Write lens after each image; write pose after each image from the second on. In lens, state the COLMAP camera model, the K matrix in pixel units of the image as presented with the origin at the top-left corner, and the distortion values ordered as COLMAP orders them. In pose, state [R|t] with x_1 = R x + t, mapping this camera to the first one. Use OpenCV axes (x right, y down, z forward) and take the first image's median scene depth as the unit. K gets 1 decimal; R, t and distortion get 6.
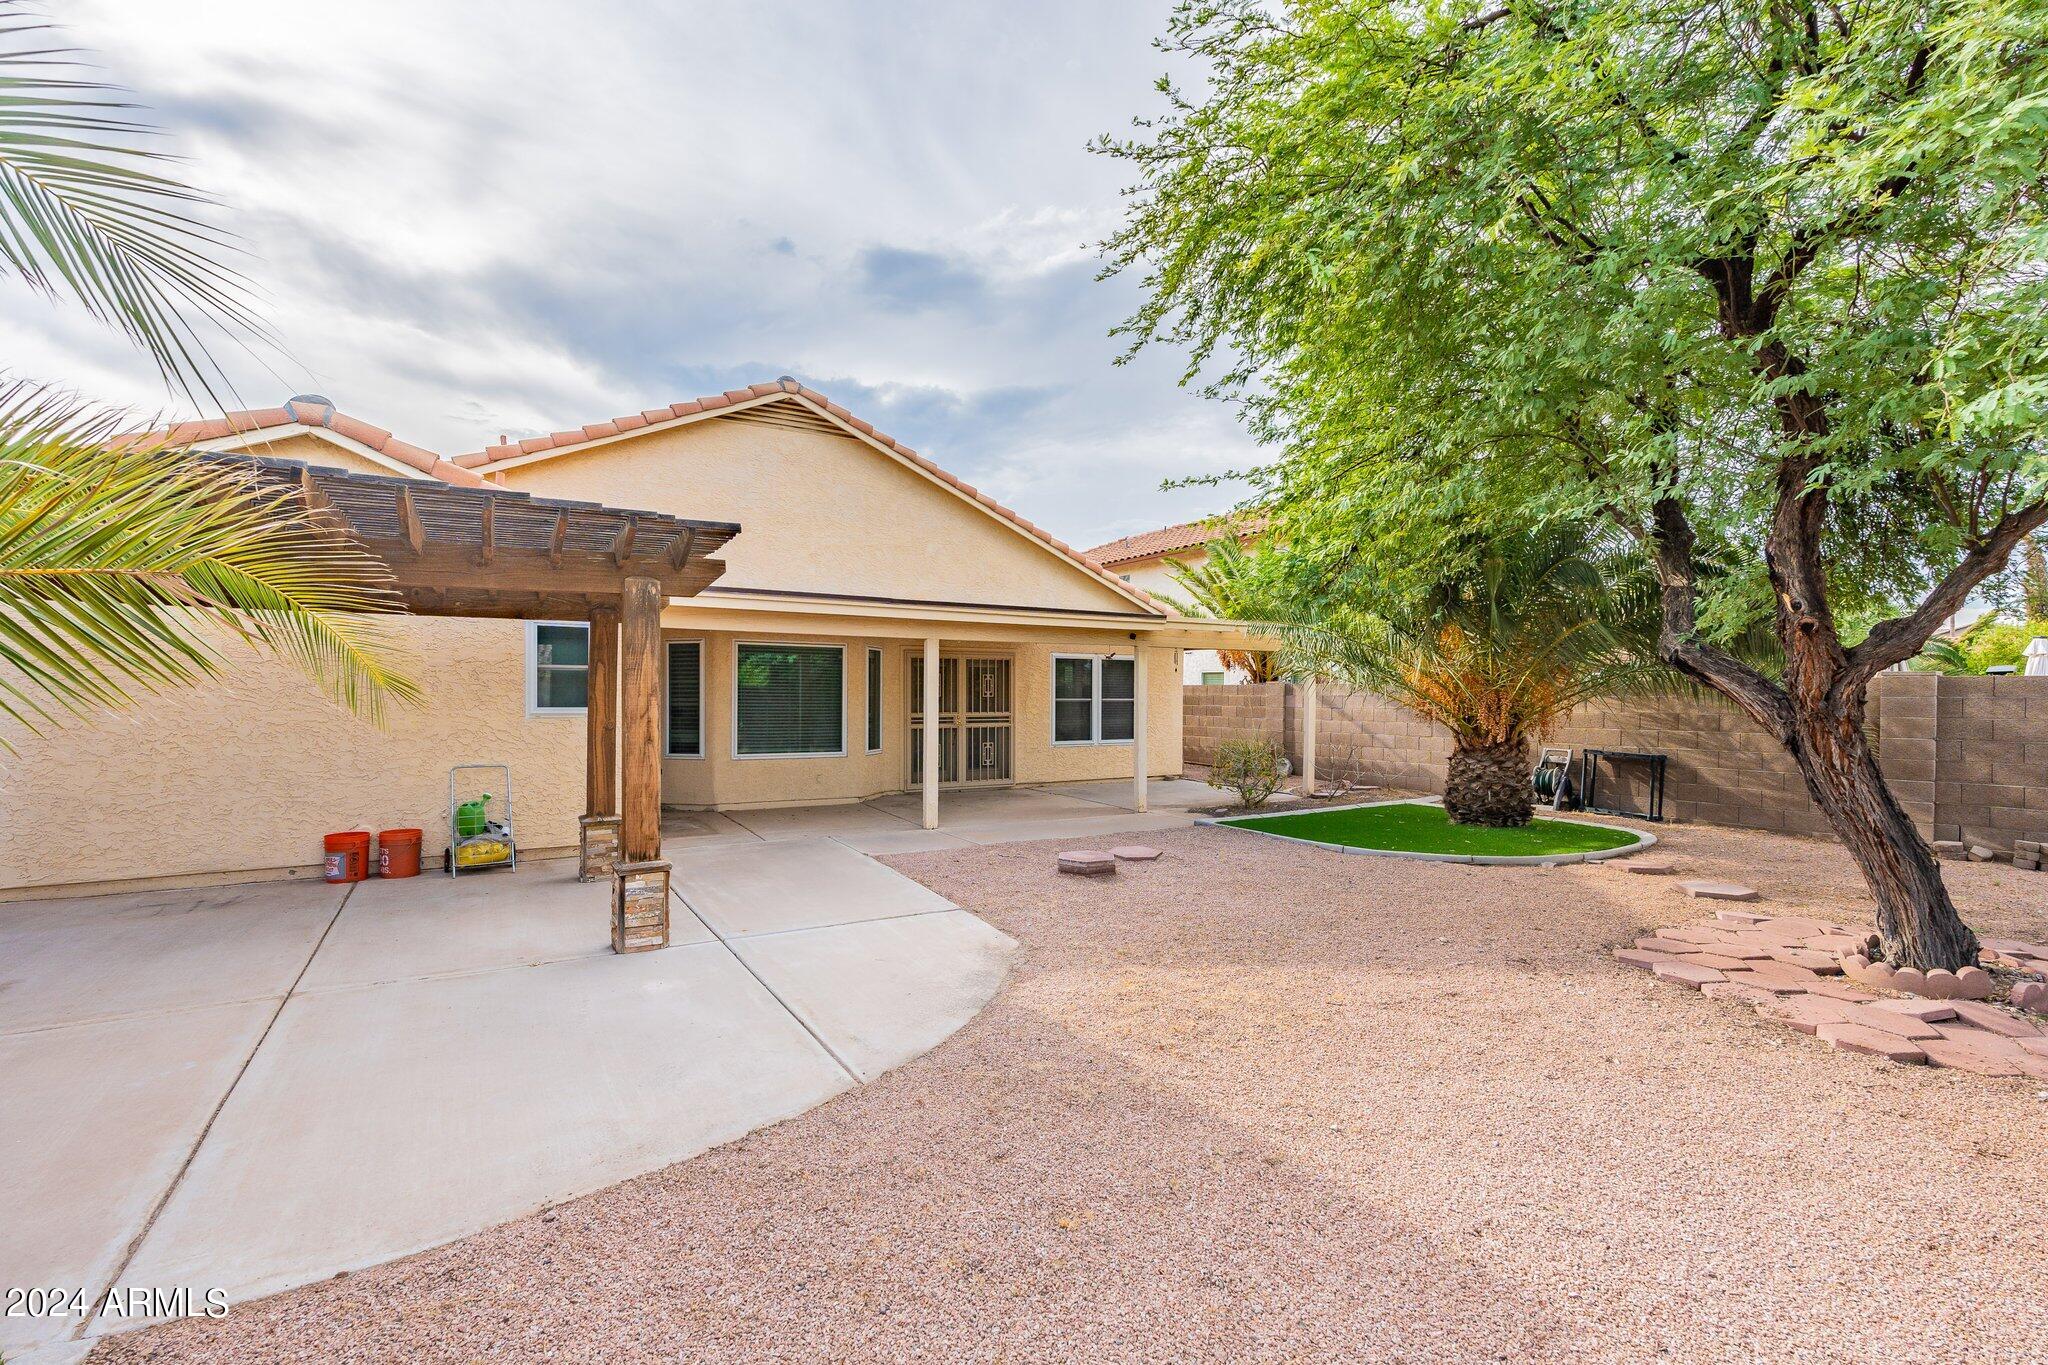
lens RADIAL K [[900.7, 0, 1036.9], [0, 900.7, 688.0], [0, 0, 1]] dist [0.001215, -0.000632]
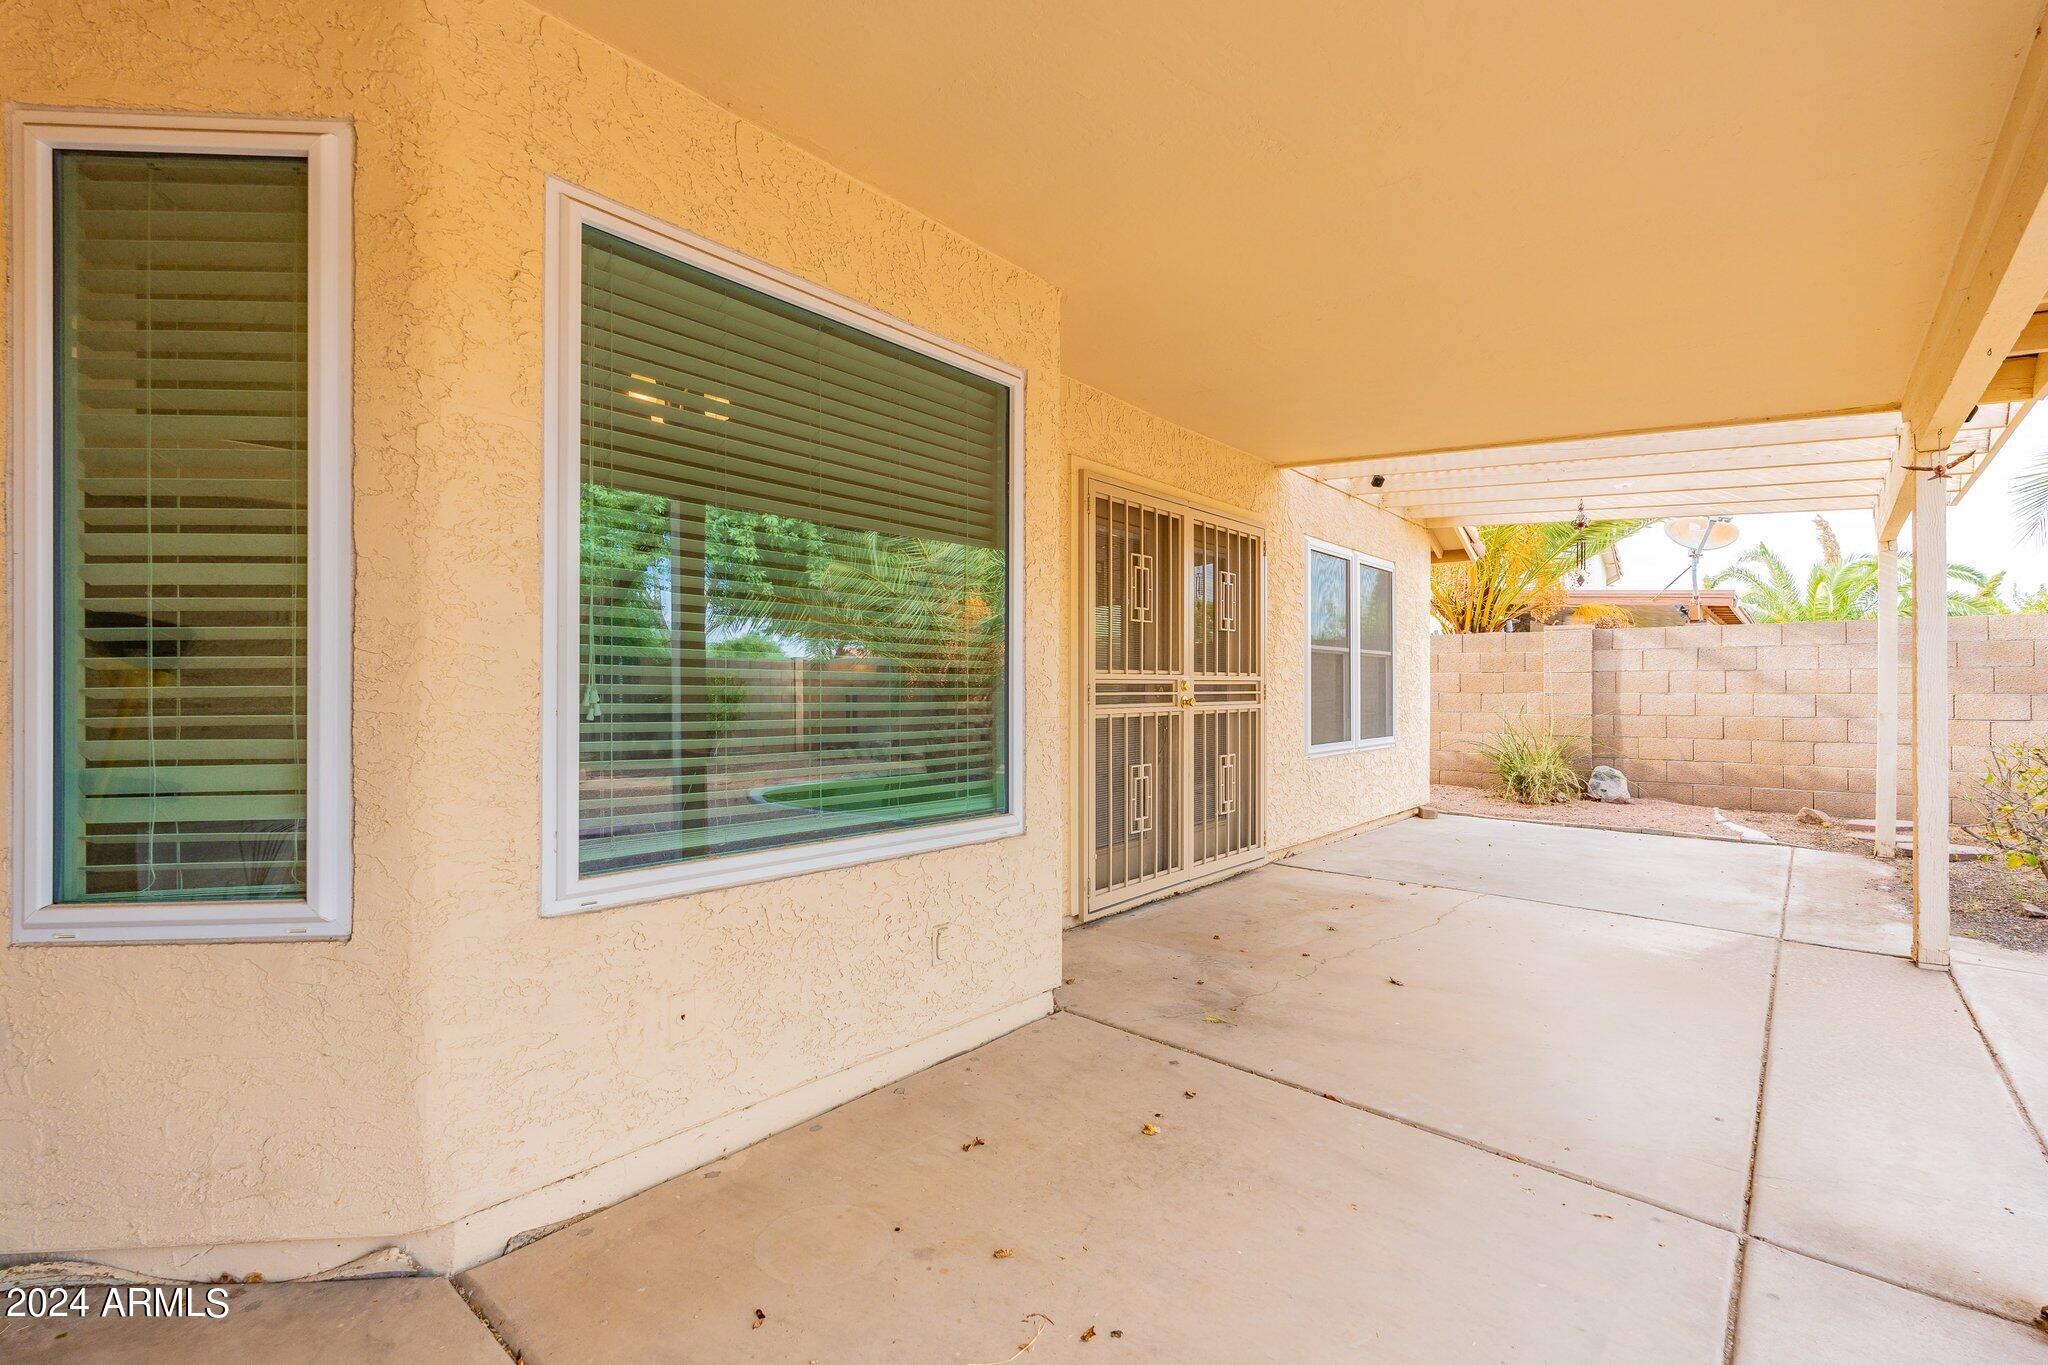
lens RADIAL K [[900.7, 0, 1015.9], [0, 900.7, 679.6], [0, 0, 1]] dist [0.001215, -0.000632]
pose [[0.948837, 0.000458, 0.315767, -0.257336], [0.000576, 0.999995, -0.003182, 0.030973], [-0.315767, 0.003201, 0.948831, 0.681512]]
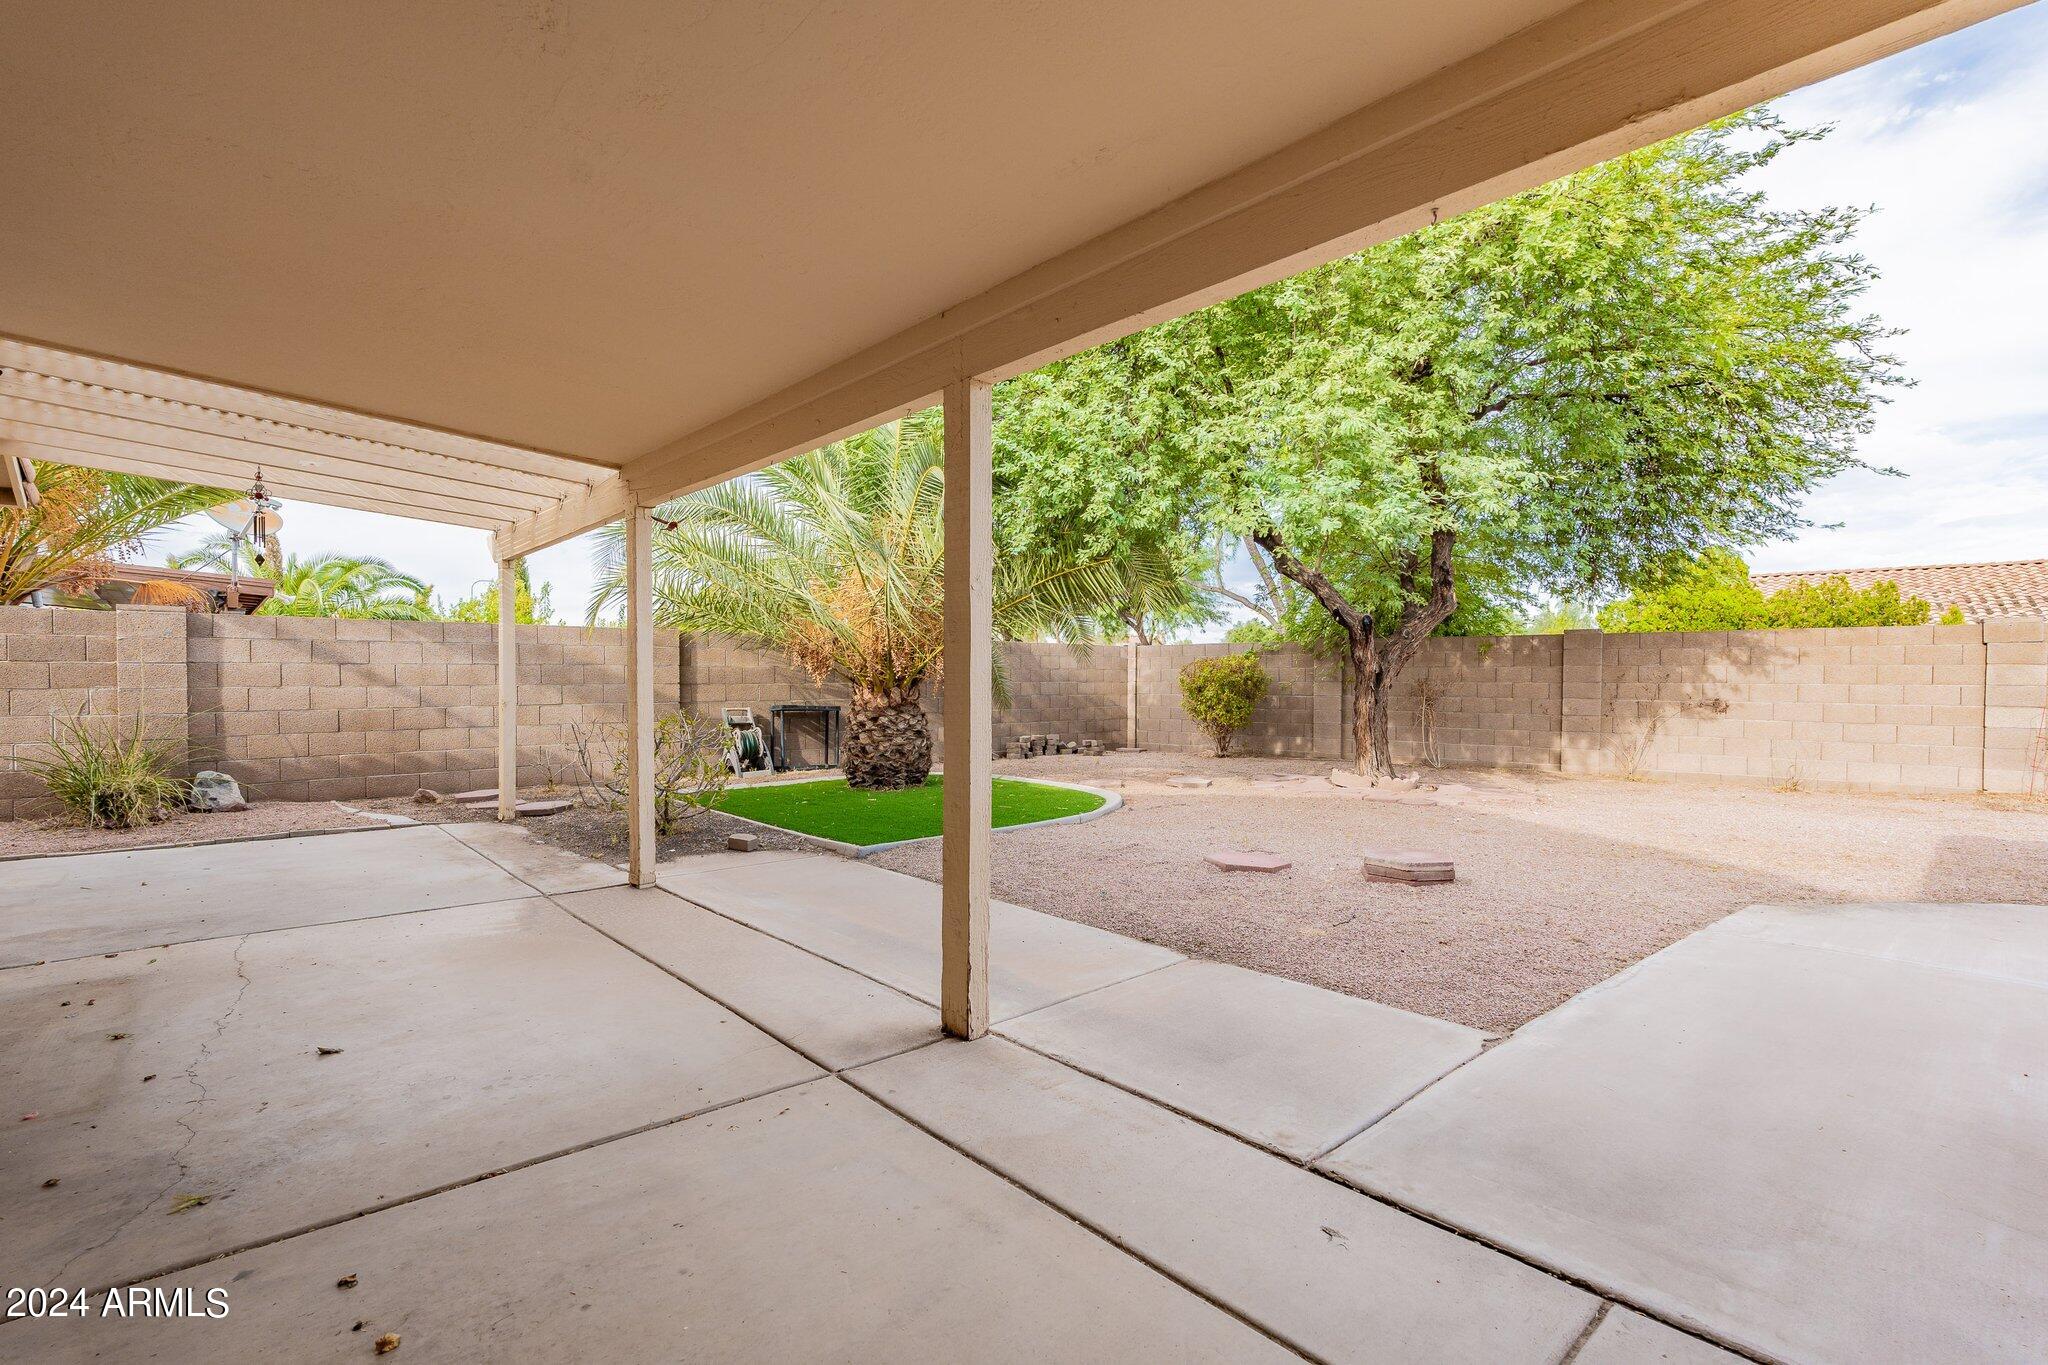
lens RADIAL K [[900.7, 0, 1026.2], [0, 900.7, 695.4], [0, 0, 1]] dist [0.001215, -0.000632]
pose [[-0.186431, -0.021561, 0.982231, -0.297547], [-0.004103, 0.999768, 0.021167, 0.029916], [-0.982459, -0.000084, -0.186476, 0.758986]]
